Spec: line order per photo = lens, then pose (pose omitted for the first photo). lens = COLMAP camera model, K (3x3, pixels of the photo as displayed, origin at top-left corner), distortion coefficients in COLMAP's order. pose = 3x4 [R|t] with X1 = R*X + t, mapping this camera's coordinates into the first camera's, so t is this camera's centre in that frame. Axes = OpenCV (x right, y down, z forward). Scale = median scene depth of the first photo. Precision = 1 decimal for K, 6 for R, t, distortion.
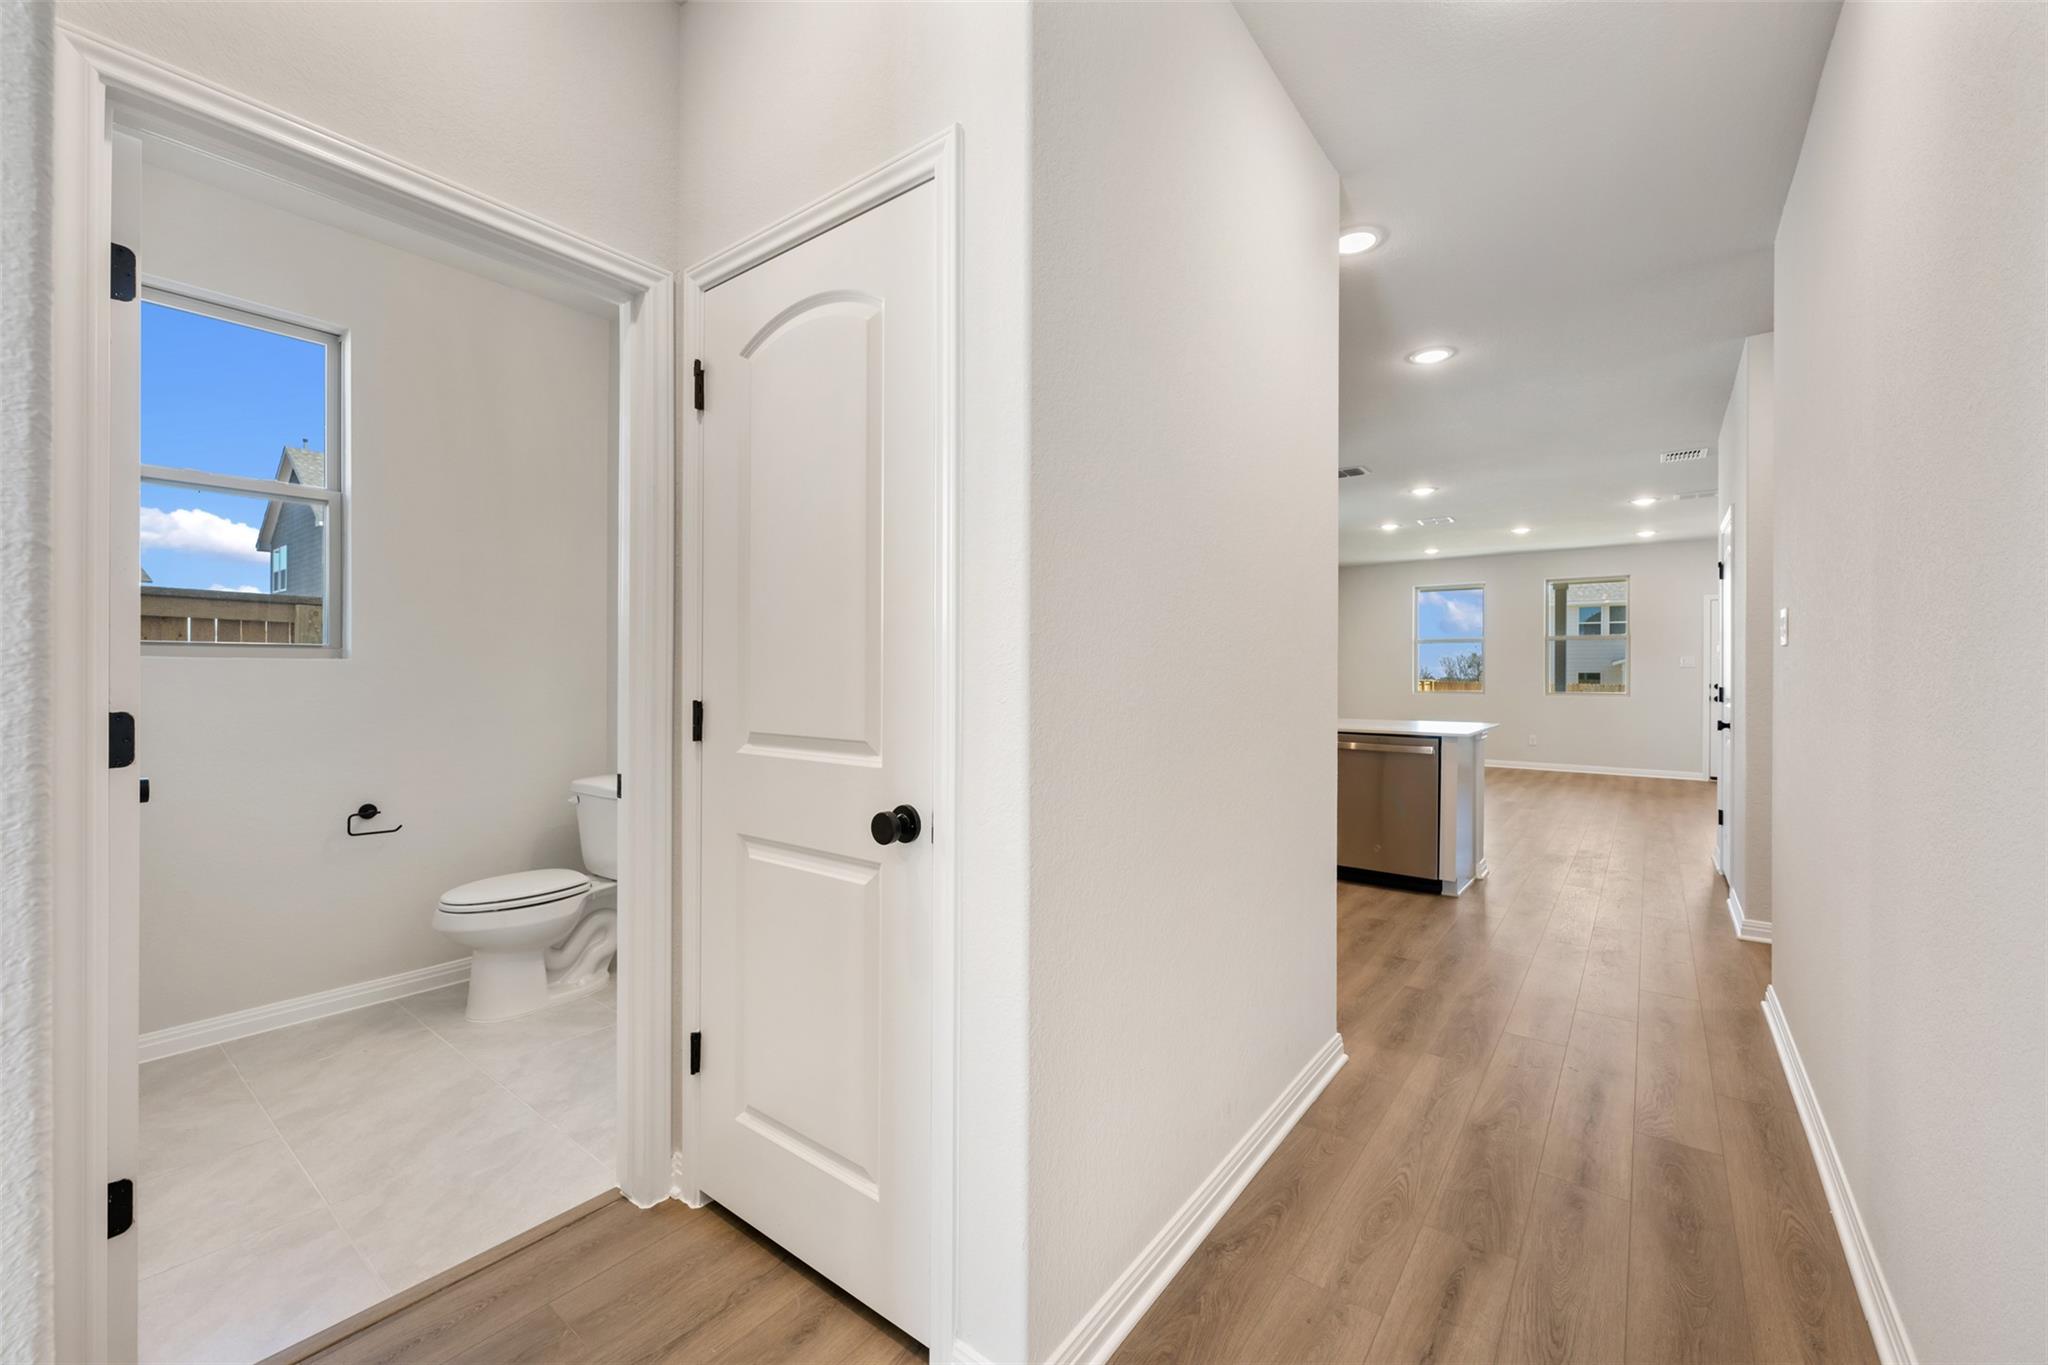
lens RADIAL K [[810.0, 0, 1014.0], [0, 810.0, 672.5], [0, 0, 1]] dist [-0.001129, 0.000442]
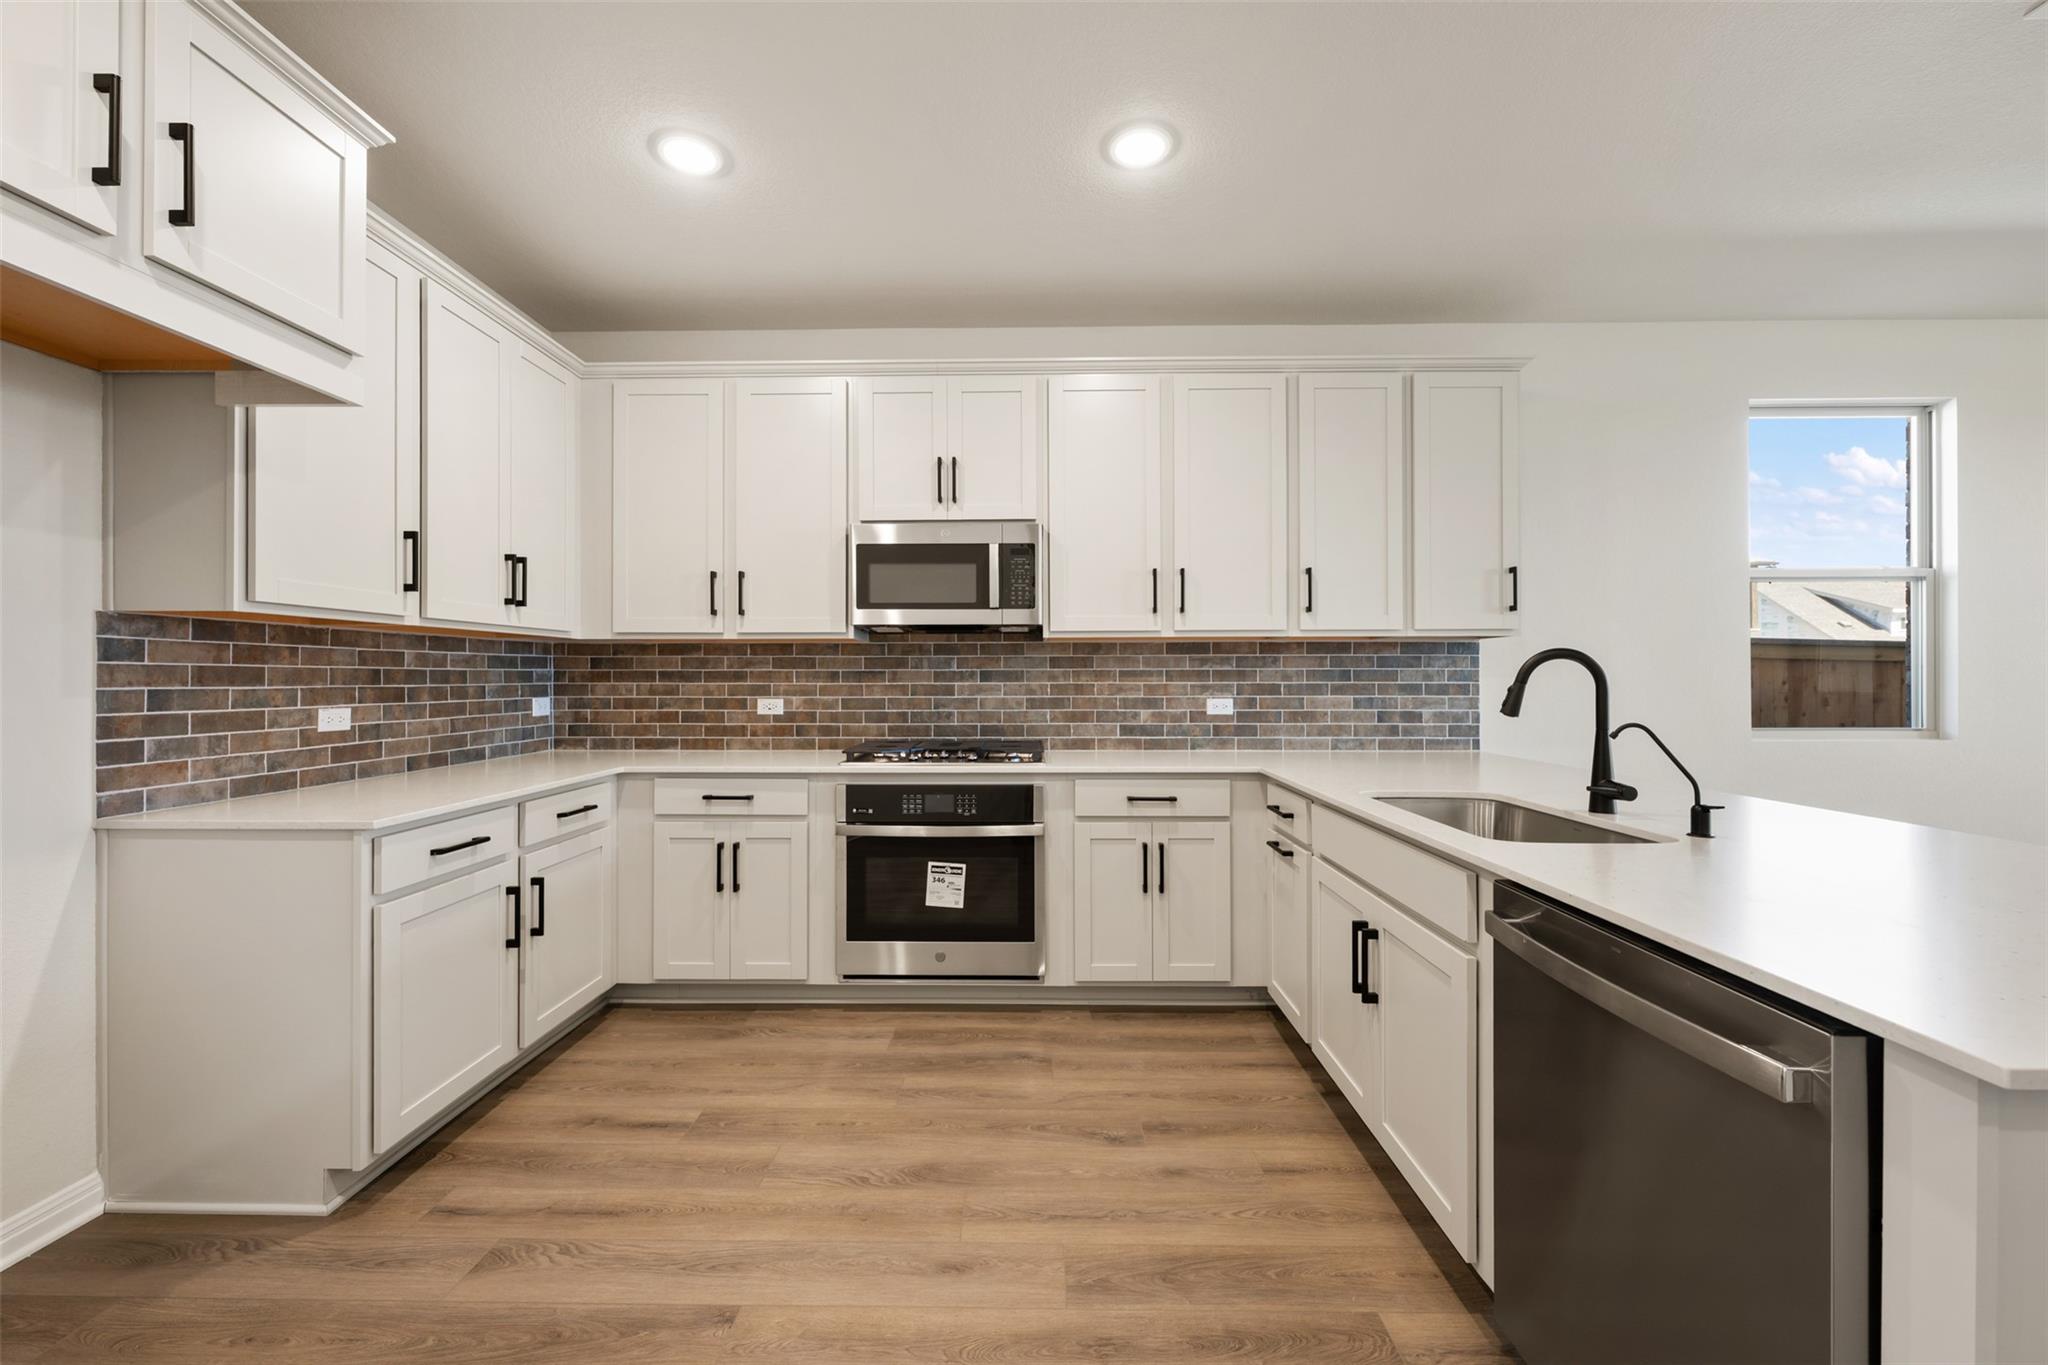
lens RADIAL K [[810.0, 0, 1022.0], [0, 810.0, 674.2], [0, 0, 1]] dist [-0.001129, 0.000442]
pose [[0.606098, -0.008701, -0.795342, 0.389768], [0.003954, 0.999961, -0.007926, 0.000323], [0.795380, 0.001659, 0.606109, 0.517231]]
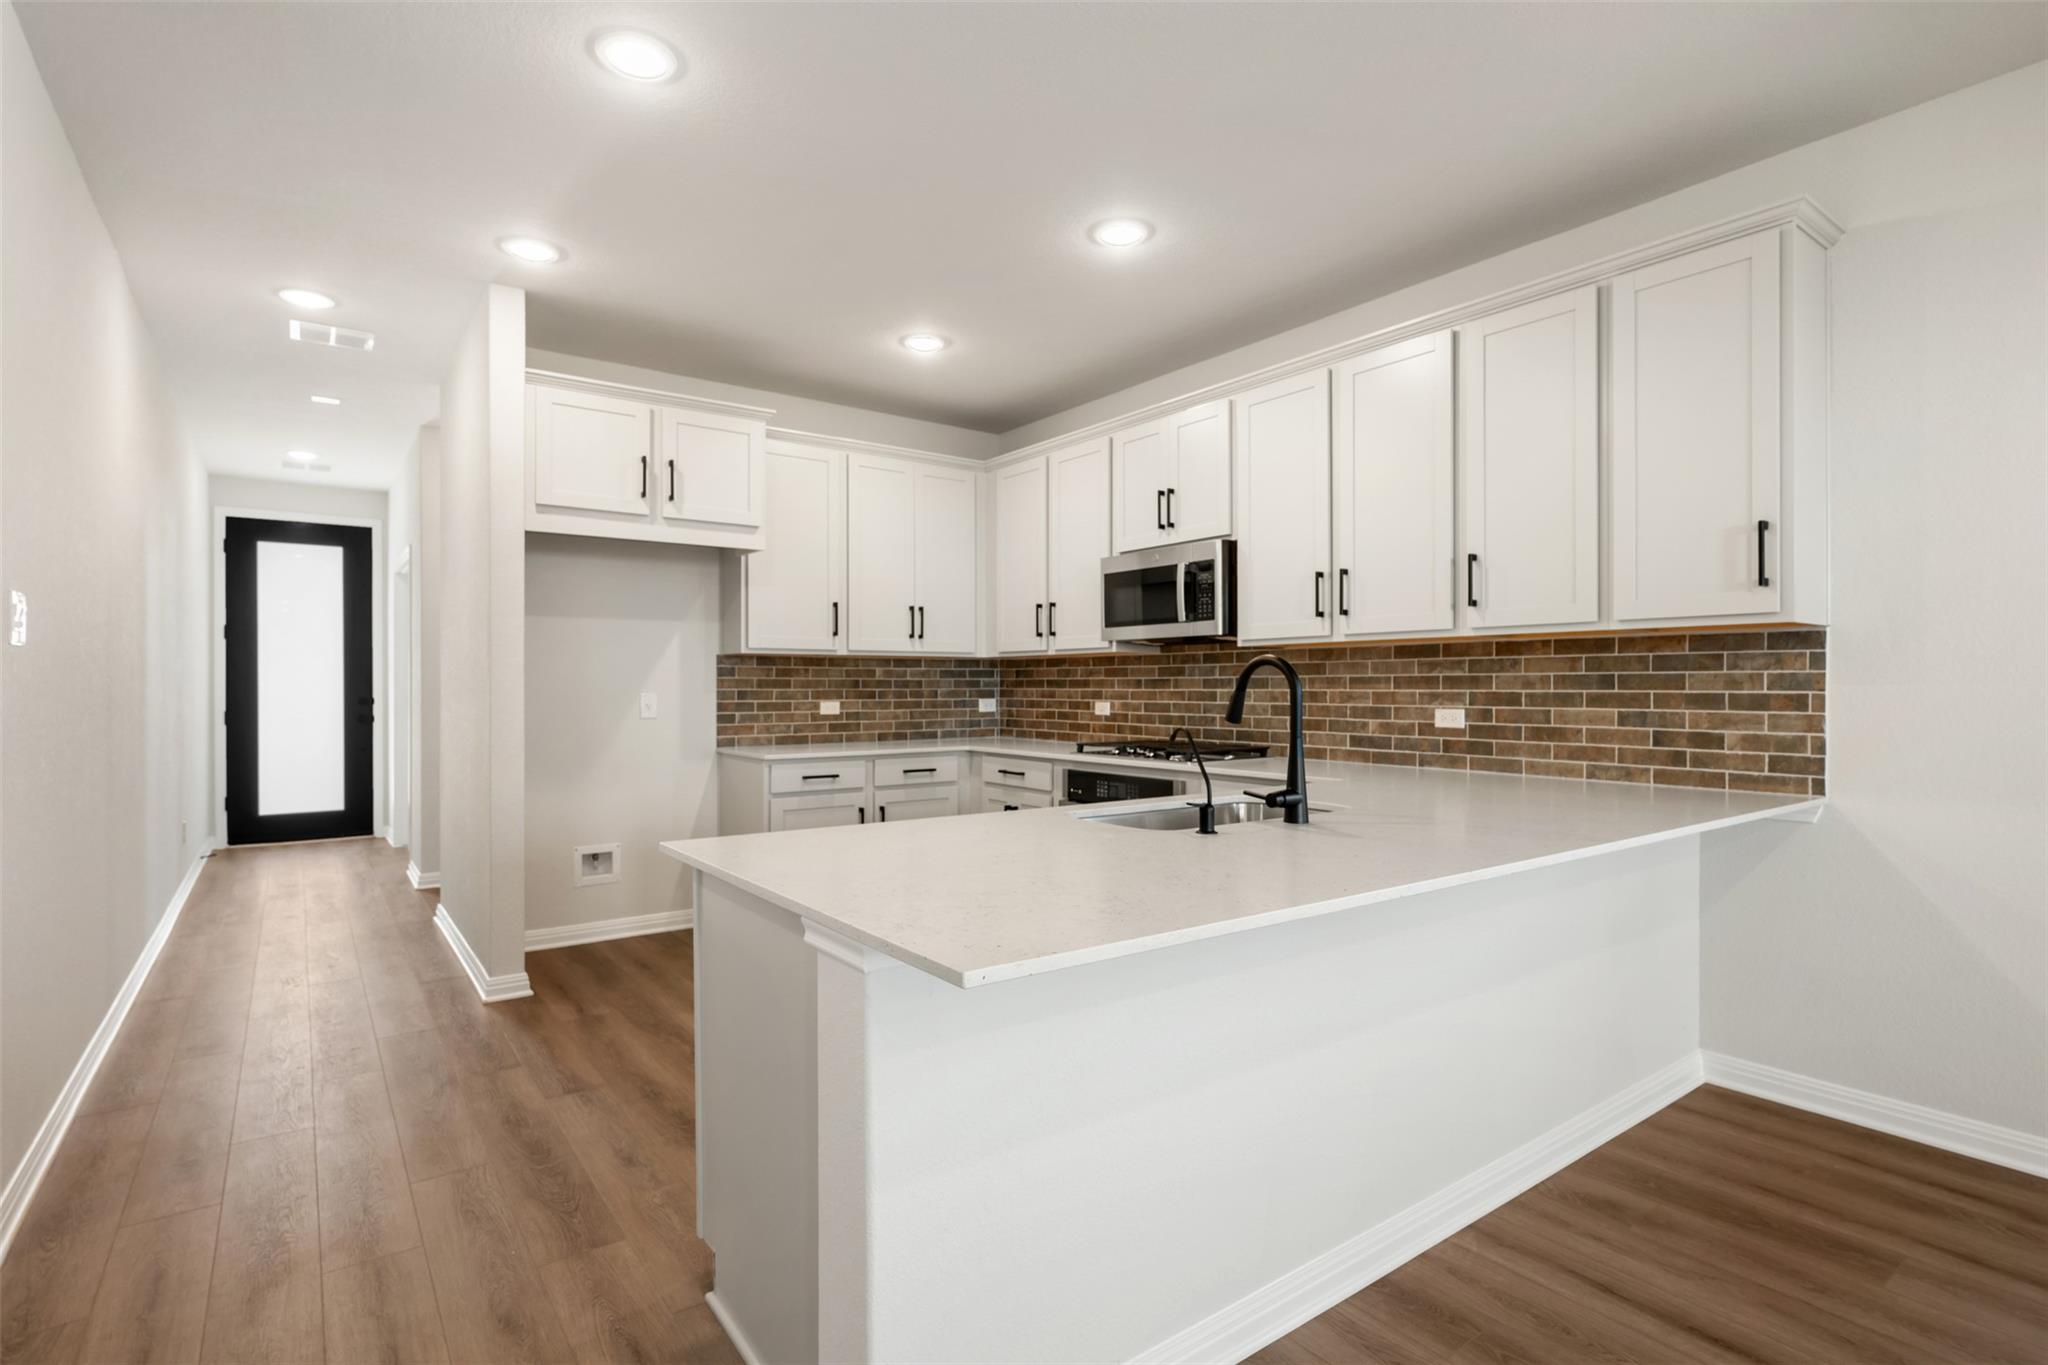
lens RADIAL K [[983.2, 0, 1024.8], [0, 983.2, 686.3], [0, 0, 1]] dist [-0.004438, 0.000644]
pose [[-0.264110, -0.003852, -0.964485, 0.657227], [-0.000590, 0.999992, -0.003832, 0.002252], [0.964492, -0.000443, -0.264111, 0.880841]]
